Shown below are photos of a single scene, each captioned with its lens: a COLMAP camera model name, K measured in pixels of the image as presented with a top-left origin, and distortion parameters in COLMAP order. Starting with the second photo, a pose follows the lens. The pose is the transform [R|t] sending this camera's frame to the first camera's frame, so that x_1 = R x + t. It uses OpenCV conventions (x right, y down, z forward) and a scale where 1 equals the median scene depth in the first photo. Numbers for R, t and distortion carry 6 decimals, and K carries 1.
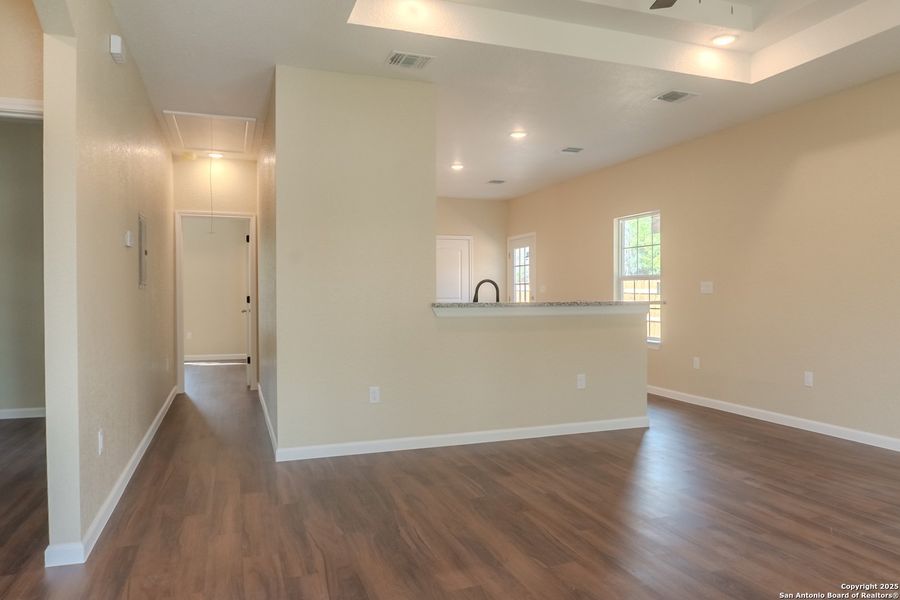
lens RADIAL K [[611.1, 0, 451.8], [0, 611.1, 305.1], [0, 0, 1]] dist [-0.017413, -0.004347]
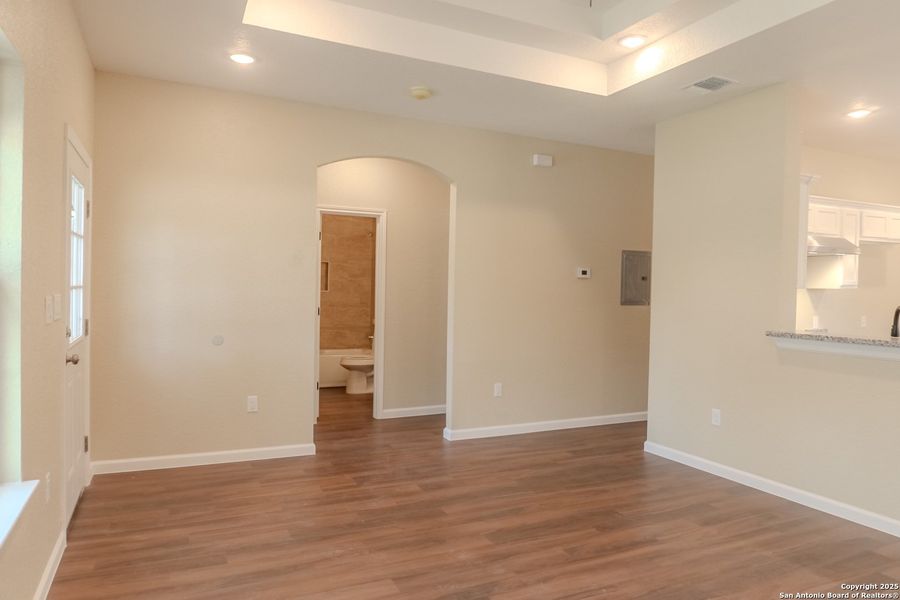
lens RADIAL K [[602.2, 0, 452.7], [0, 602.2, 305.7], [0, 0, 1]] dist [-0.022123, -0.002211]
pose [[0.092492, 0.031447, -0.995217, 0.851073], [-0.036076, 0.998951, 0.028213, -0.052060], [0.995060, 0.033294, 0.093529, 0.489541]]
